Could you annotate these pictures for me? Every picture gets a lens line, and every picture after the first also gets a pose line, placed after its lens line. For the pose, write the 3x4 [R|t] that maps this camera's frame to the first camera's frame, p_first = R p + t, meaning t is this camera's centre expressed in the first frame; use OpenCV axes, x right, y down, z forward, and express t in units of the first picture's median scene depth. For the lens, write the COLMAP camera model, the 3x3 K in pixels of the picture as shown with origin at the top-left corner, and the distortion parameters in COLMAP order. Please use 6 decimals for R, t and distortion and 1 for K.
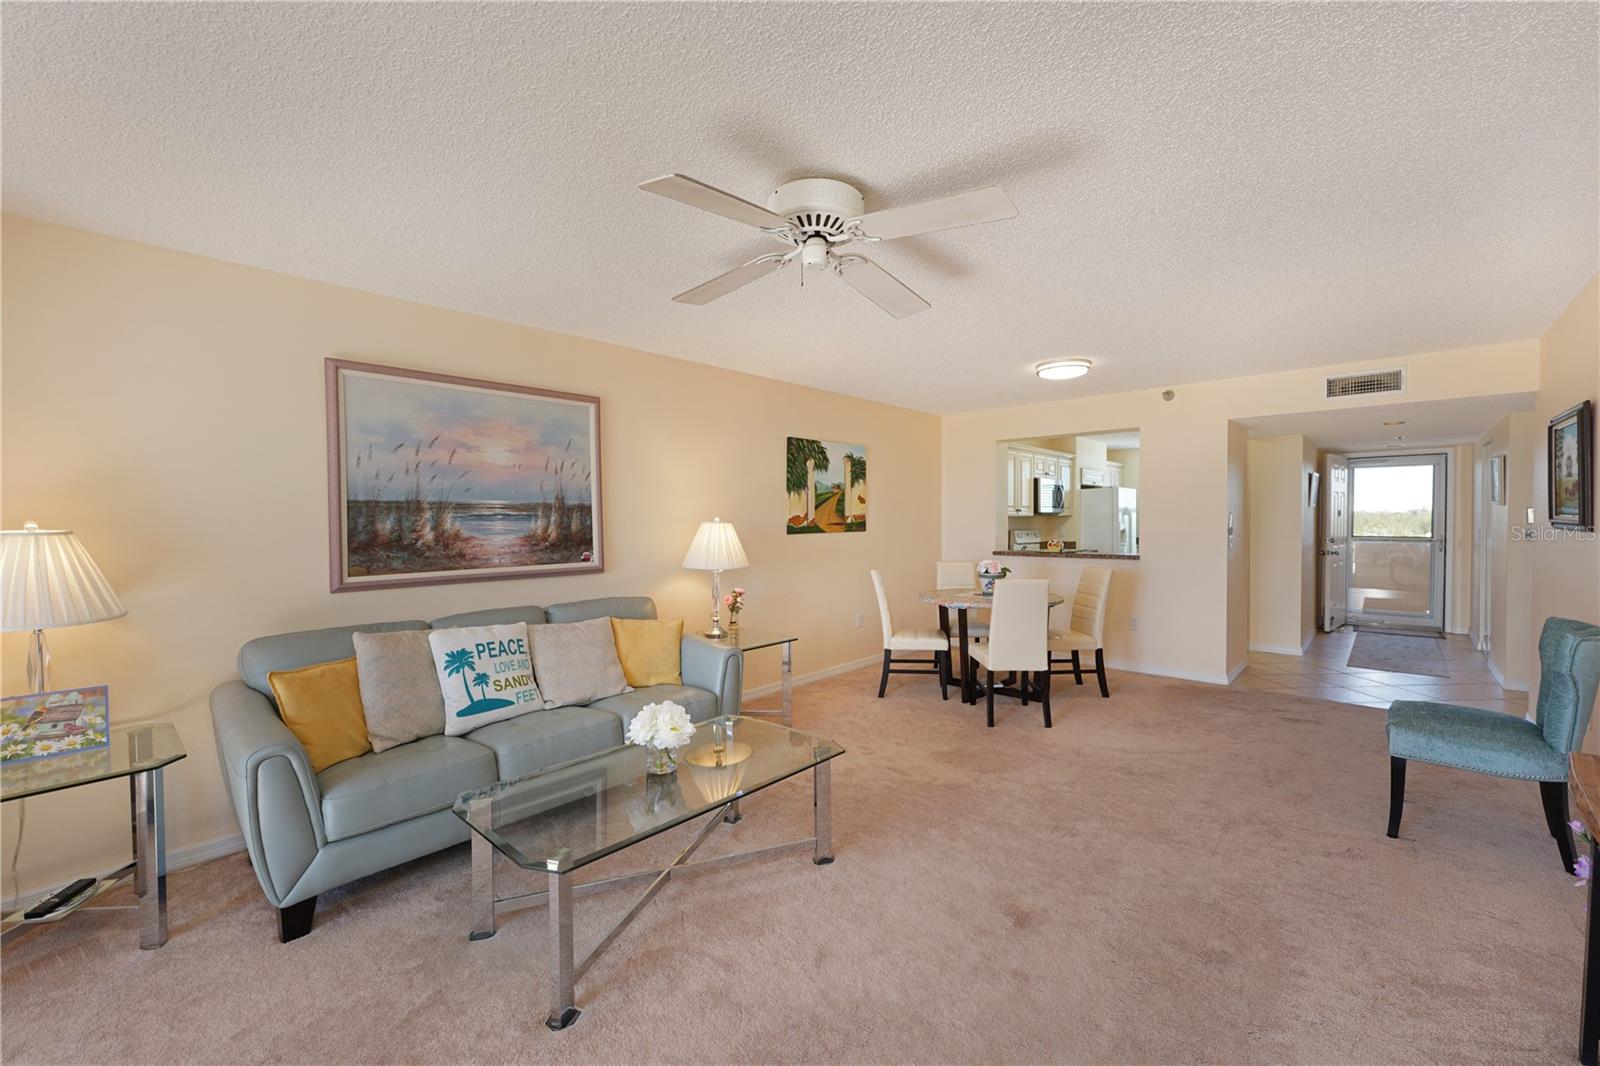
lens RADIAL K [[643.9, 0, 801.2], [0, 643.9, 535.2], [0, 0, 1]] dist [0.000147, -0.001069]
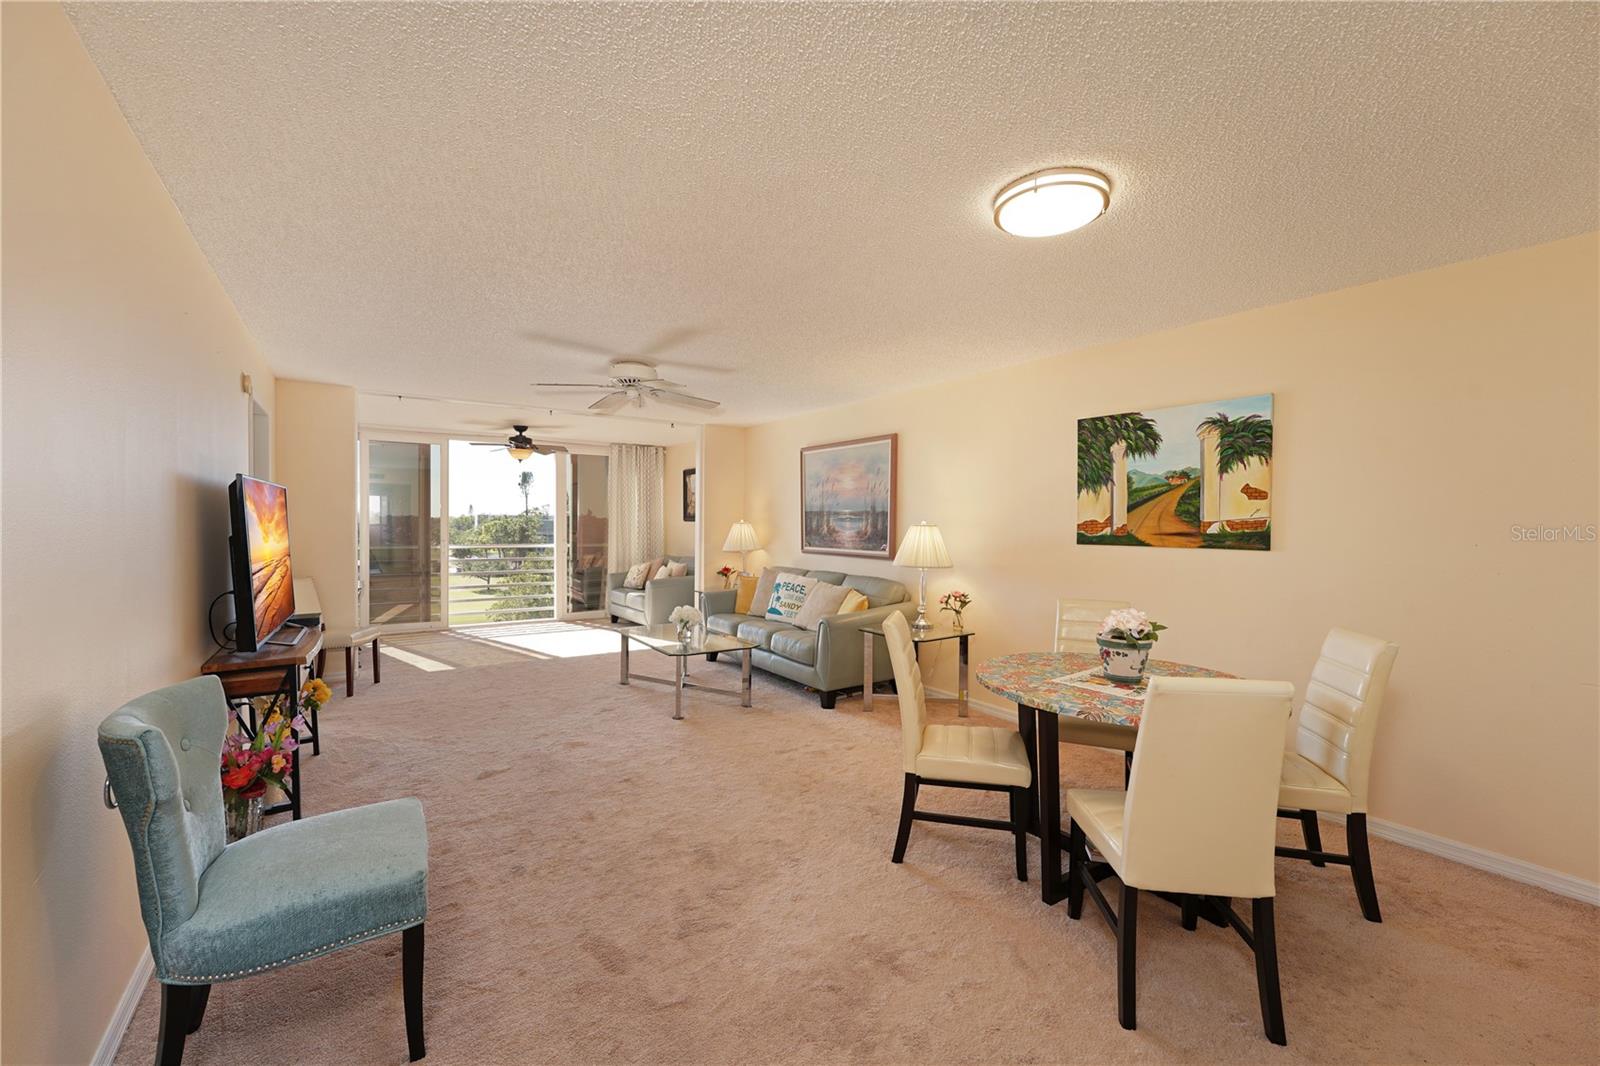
lens RADIAL K [[643.9, 0, 801.2], [0, 643.9, 535.2], [0, 0, 1]] dist [0.000147, -0.001069]
pose [[-0.225854, 0.033562, -0.973583, 0.893427], [-0.025510, 0.998860, 0.040352, -0.038433], [0.973827, 0.033950, -0.224740, 0.923863]]
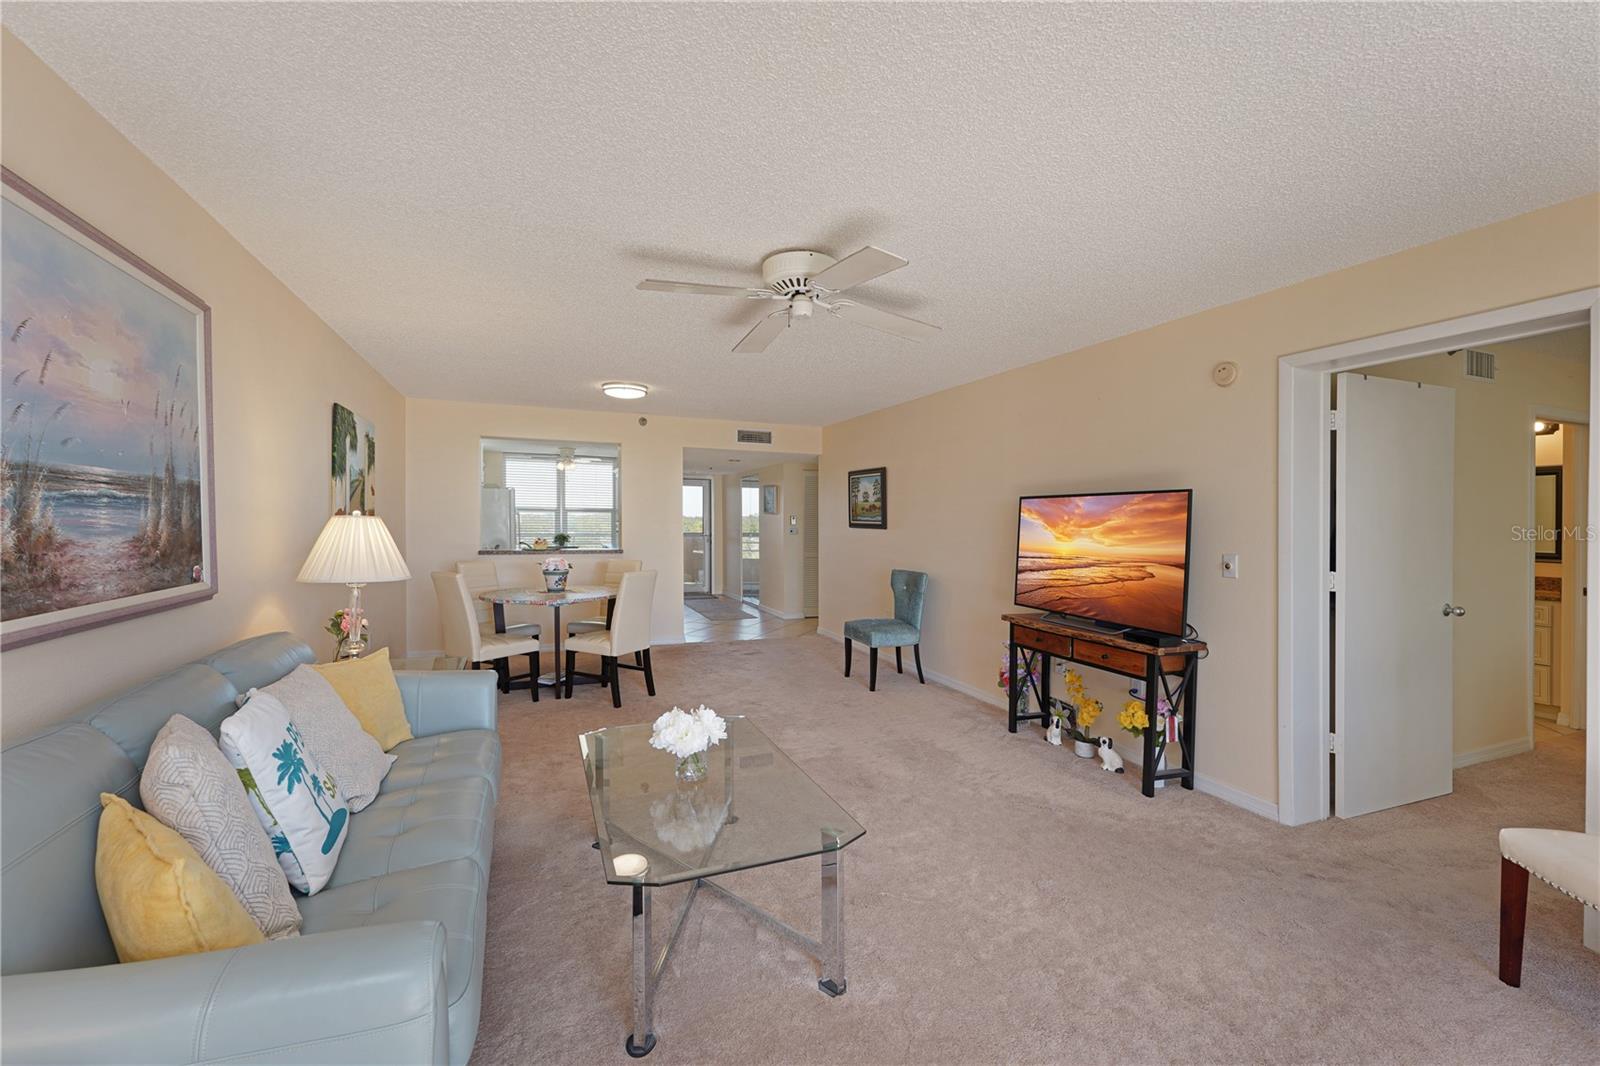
lens RADIAL K [[646.7, 0, 803.8], [0, 646.7, 529.2], [0, 0, 1]] dist [0.000996, -0.000025]
pose [[0.421306, 0.000079, 0.906919, -0.510103], [0.007484, 0.999966, -0.003564, -0.000090], [-0.906888, 0.008289, 0.421291, 0.212401]]
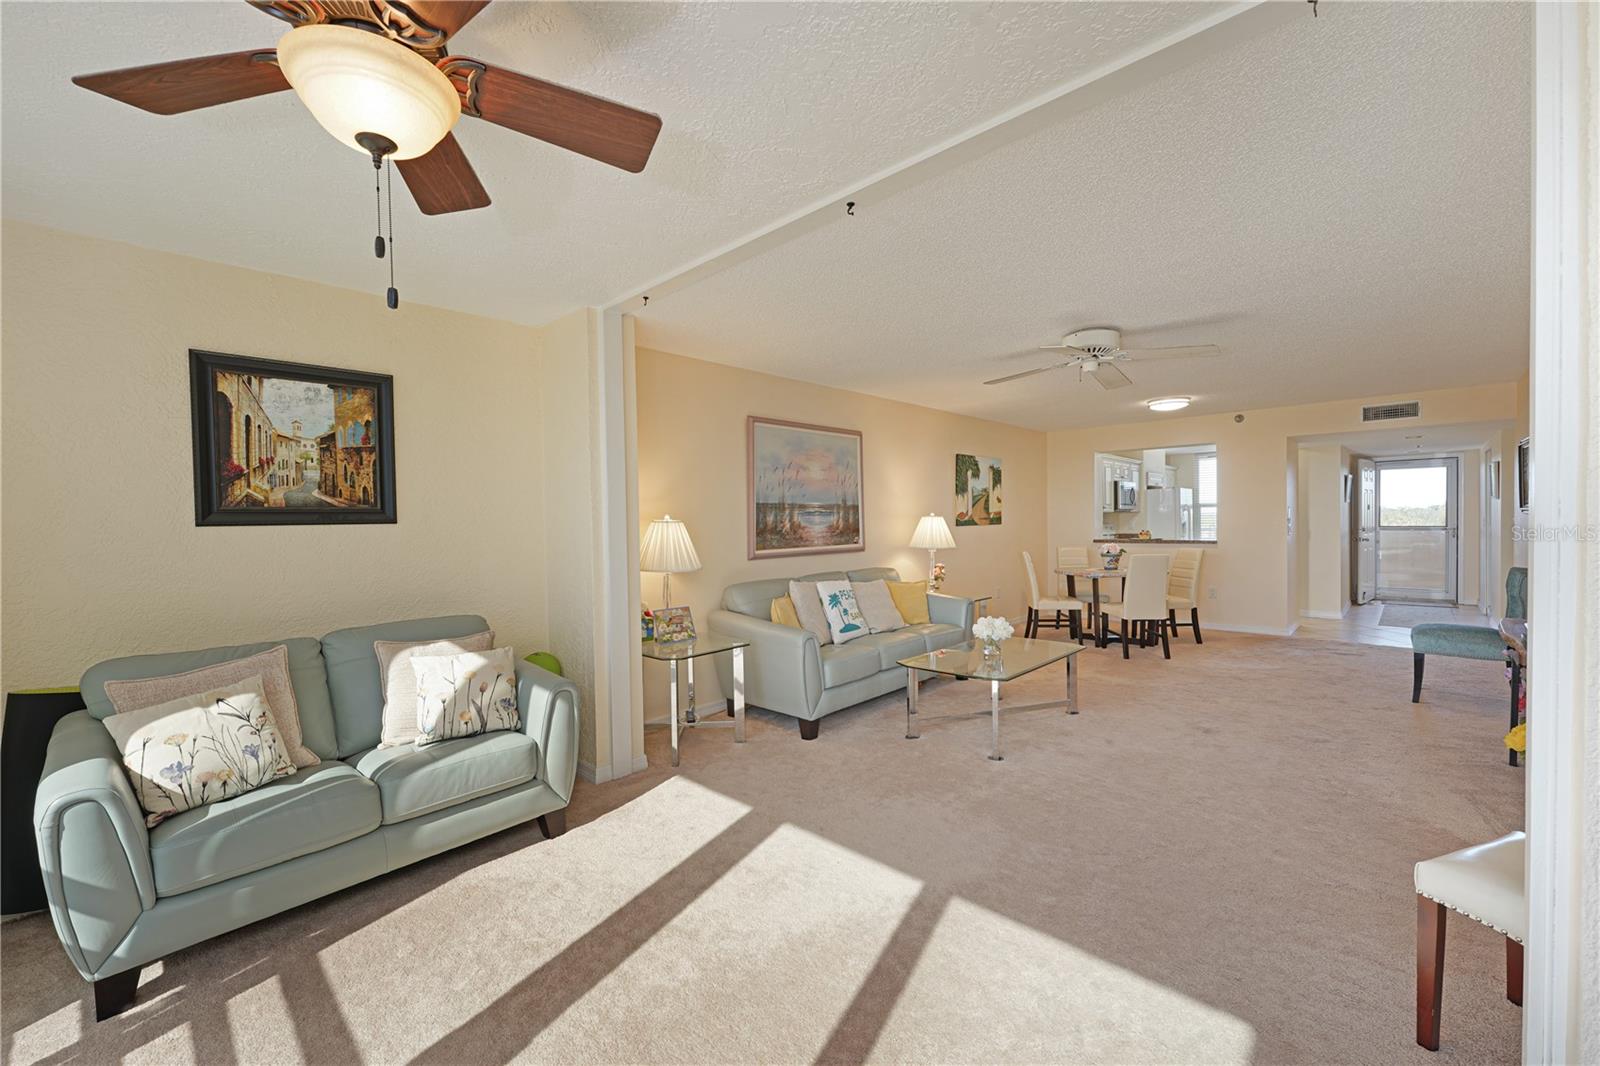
lens RADIAL K [[643.9, 0, 801.2], [0, 643.9, 535.2], [0, 0, 1]] dist [0.000147, -0.001069]
pose [[0.999793, -0.009489, -0.018005, -0.351062], [0.009427, 0.999949, -0.003507, 0.020853], [0.018037, 0.003337, 0.999832, -0.383397]]
